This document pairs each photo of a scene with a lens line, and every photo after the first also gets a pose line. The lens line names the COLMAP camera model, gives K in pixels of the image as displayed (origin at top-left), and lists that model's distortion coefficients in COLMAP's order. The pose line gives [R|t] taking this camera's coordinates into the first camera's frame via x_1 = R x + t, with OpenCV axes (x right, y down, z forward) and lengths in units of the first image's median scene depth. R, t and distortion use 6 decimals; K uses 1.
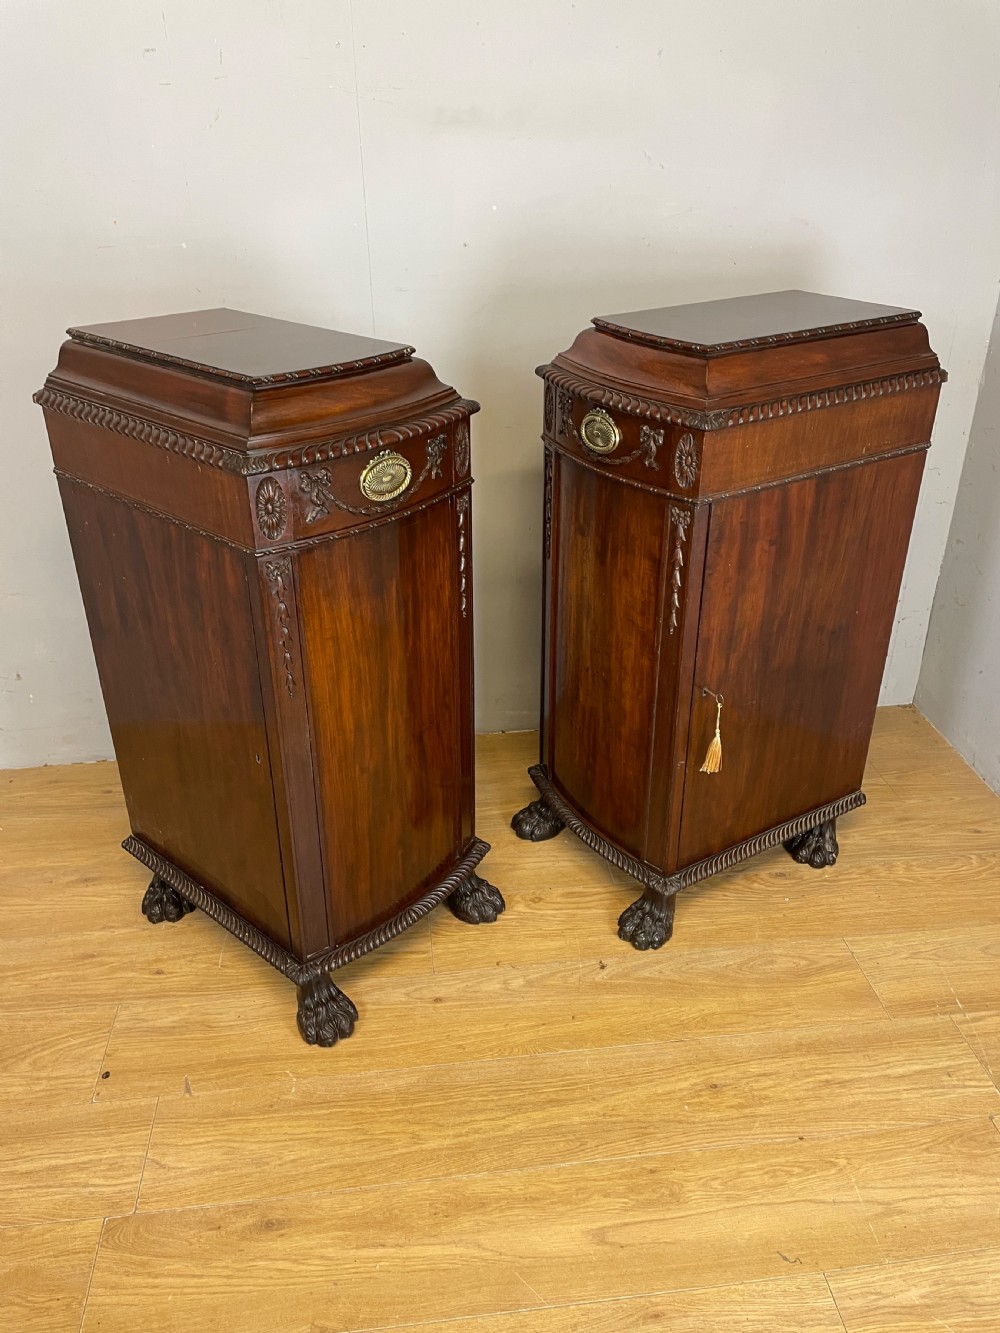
lens RADIAL K [[1008.7, 0, 504.5], [0, 1008.7, 658.9], [0, 0, 1]] dist [0.088386, -0.111548]
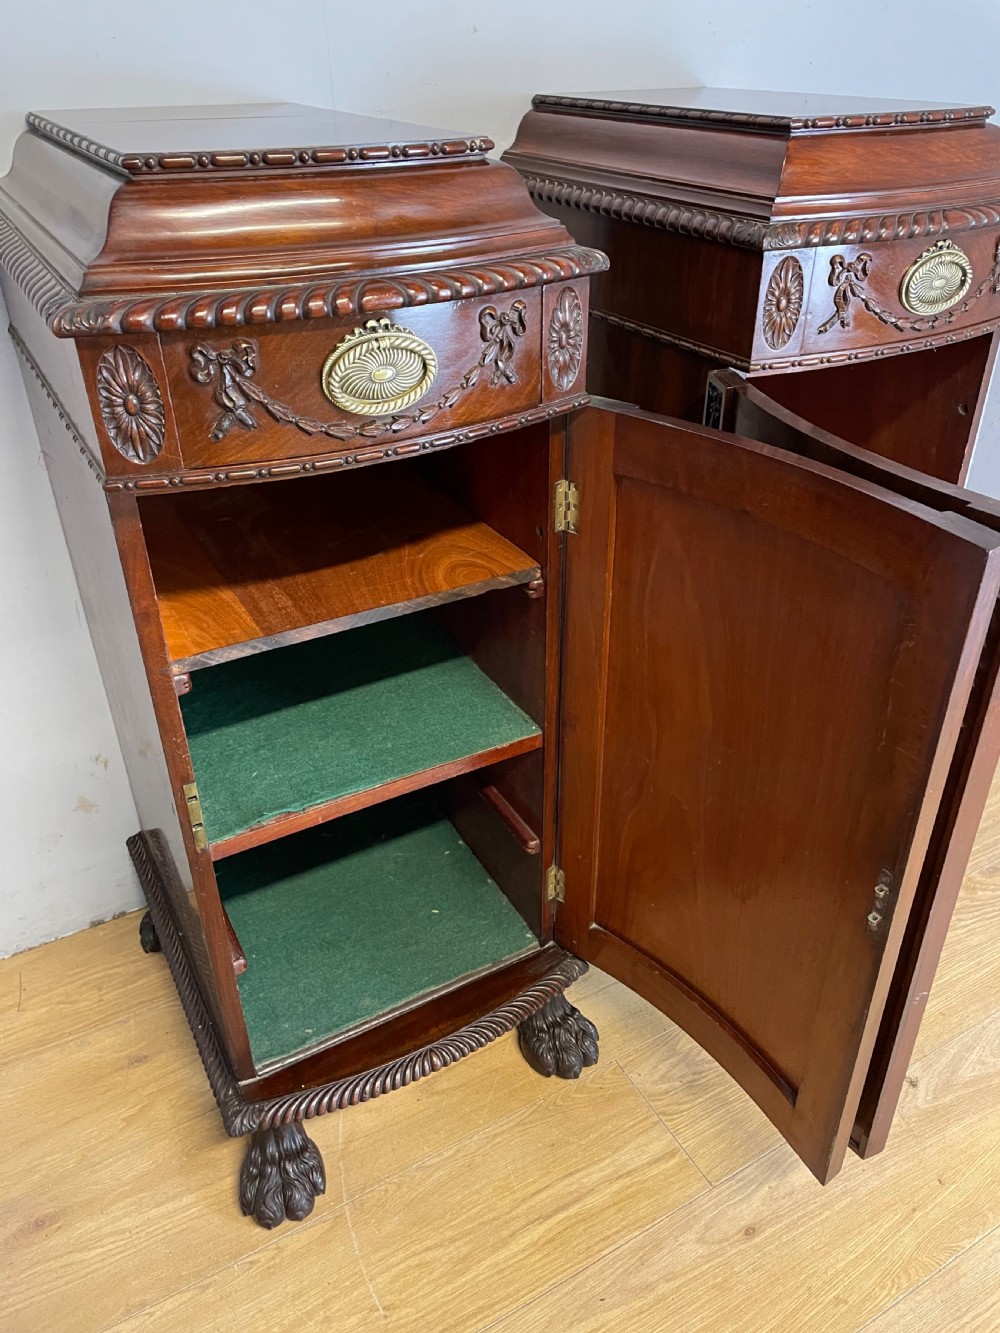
lens RADIAL K [[1008.7, 0, 510.8], [0, 1008.7, 662.5], [0, 0, 1]] dist [0.088386, -0.111548]
pose [[0.917855, -0.212211, 0.335422, -0.378763], [0.189113, 0.976799, 0.100498, -0.116802], [-0.348967, -0.028810, 0.936692, 0.507932]]
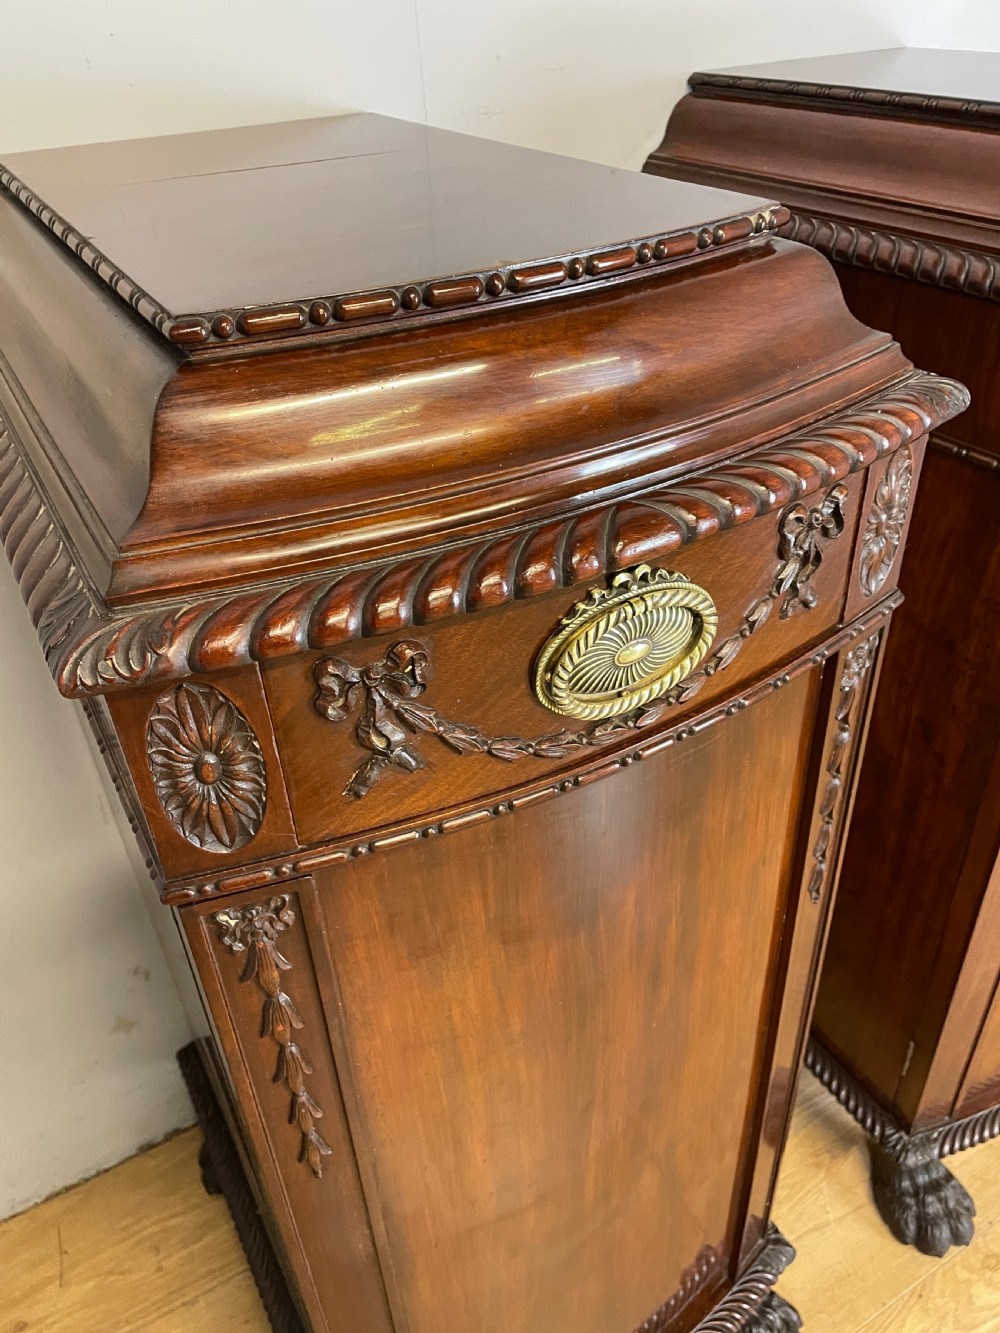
lens RADIAL K [[1008.7, 0, 494.8], [0, 1008.7, 671.8], [0, 0, 1]] dist [0.088386, -0.111548]
pose [[0.915218, -0.266740, 0.302037, -0.361520], [0.229538, 0.961152, 0.153294, -0.259077], [-0.331193, -0.070969, 0.940890, 0.740190]]
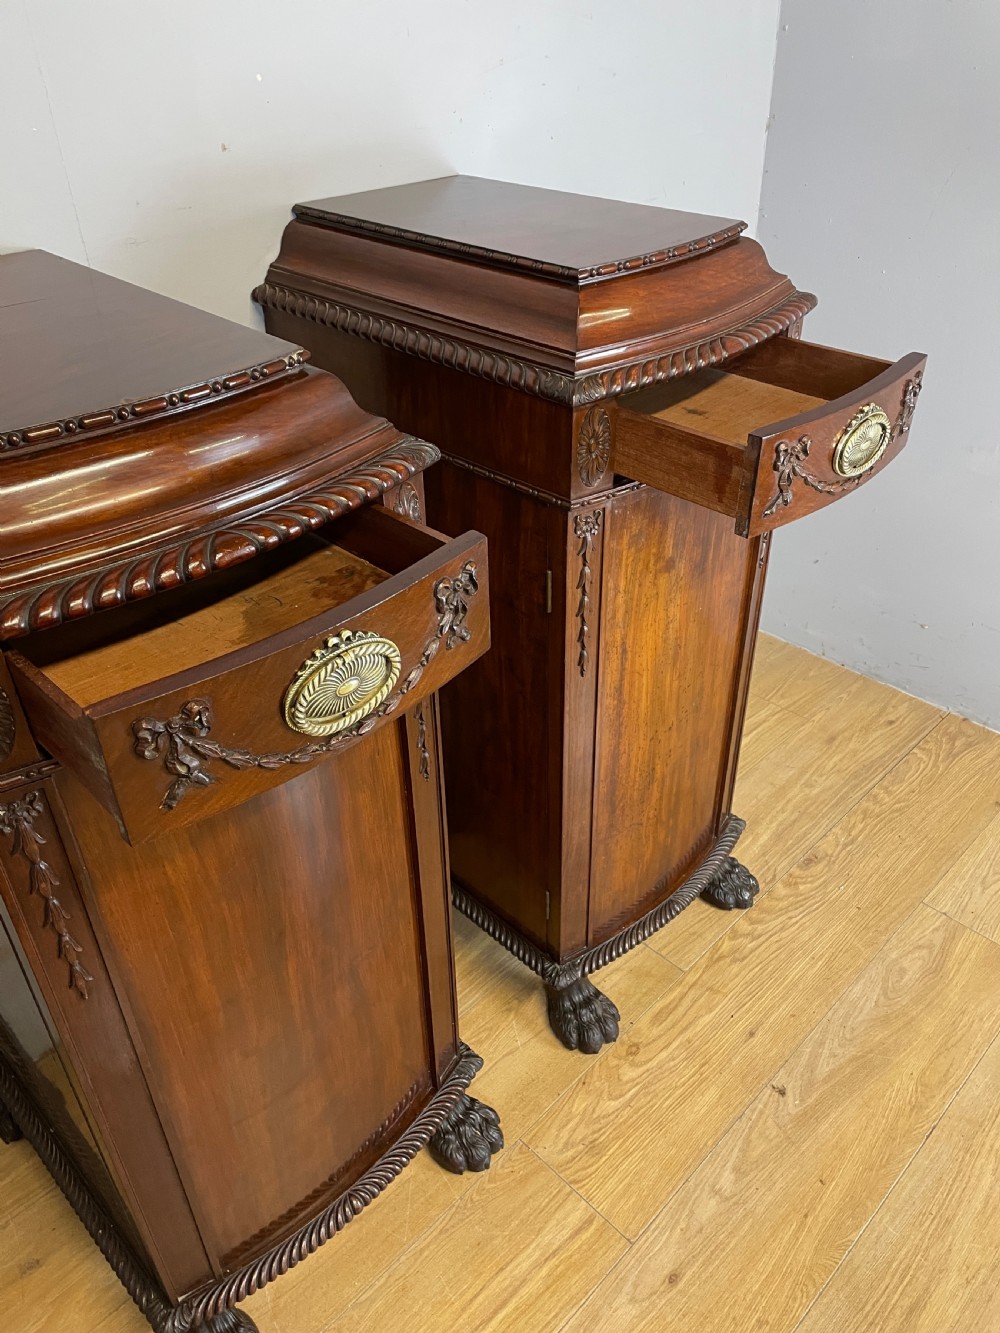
lens RADIAL K [[1008.7, 0, 511.3], [0, 1008.7, 661.5], [0, 0, 1]] dist [0.088386, -0.111548]
pose [[0.777592, -0.363164, 0.513287, -0.393218], [0.302728, 0.931725, 0.200608, -0.251173], [-0.551096, -0.000605, 0.834441, 0.529302]]
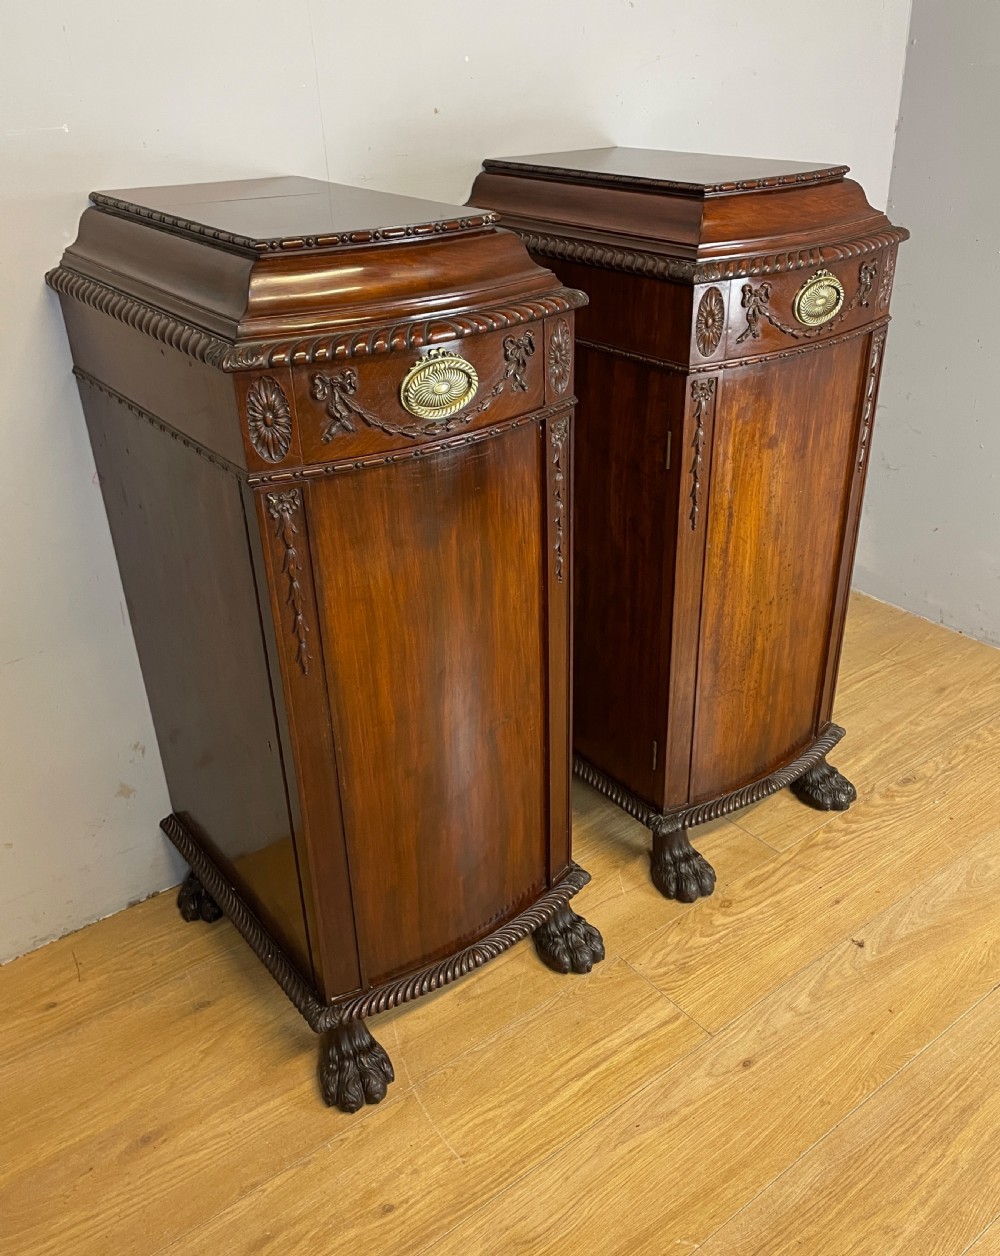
lens RADIAL K [[1083.3, 0, 525.4], [0, 1083.3, 644.8], [0, 0, 1]] dist [0.083859, -0.091065]
pose [[0.851345, -0.266095, 0.452111, -0.559591], [0.258519, 0.962704, 0.079807, -0.095882], [-0.456485, 0.048936, 0.888384, 0.343467]]
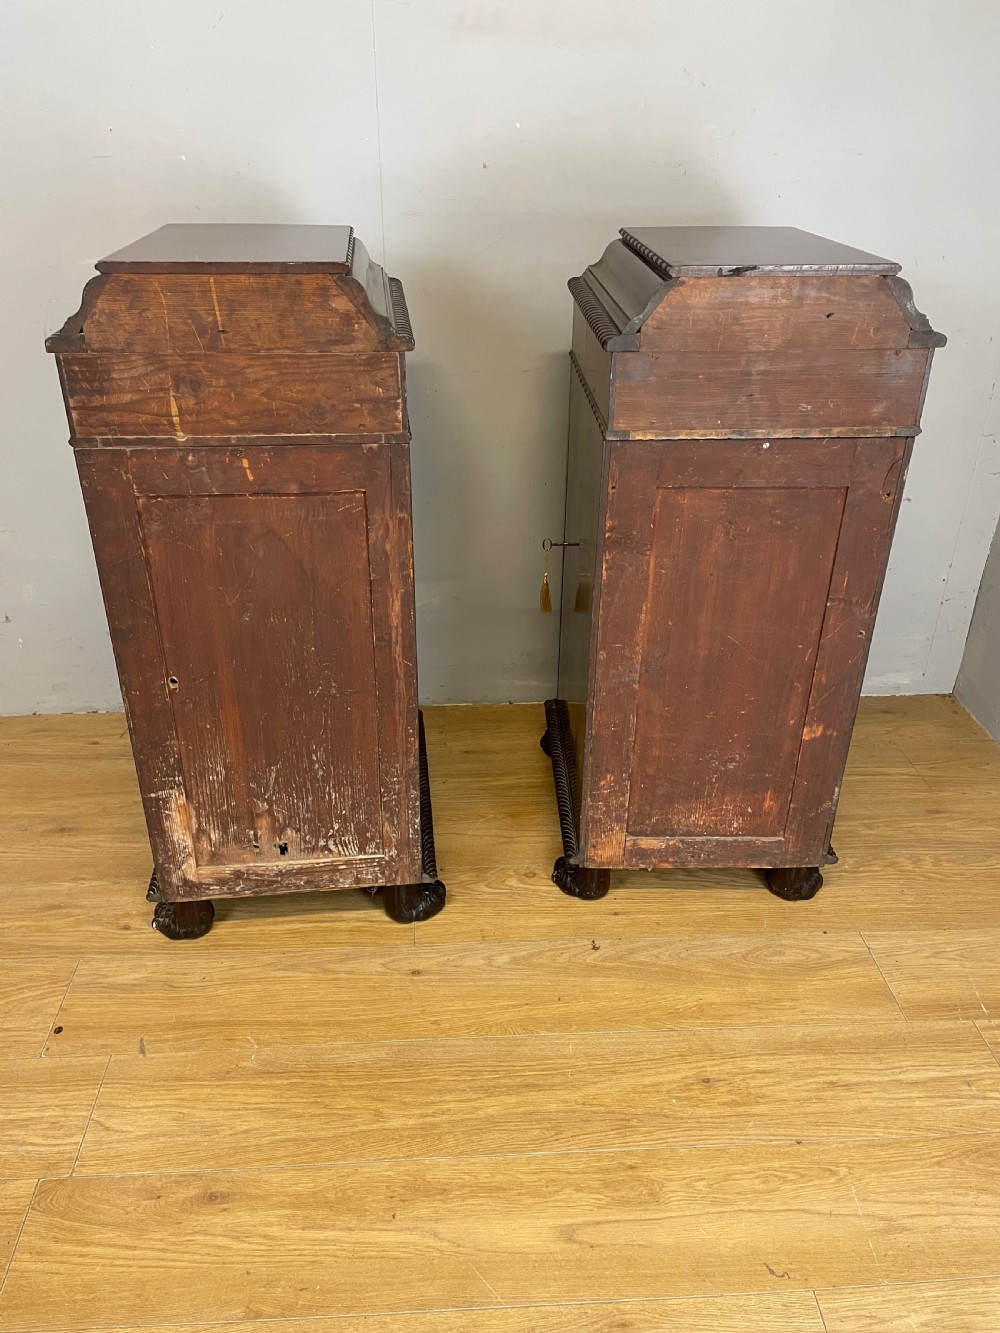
lens RADIAL K [[1008.7, 0, 501.0], [0, 1008.7, 675.4], [0, 0, 1]] dist [0.088386, -0.111548]
pose [[0.998165, 0.044660, -0.040893, 0.042443], [-0.043951, 0.998870, 0.018075, 0.046740], [0.041654, -0.016244, 0.999000, 0.083213]]
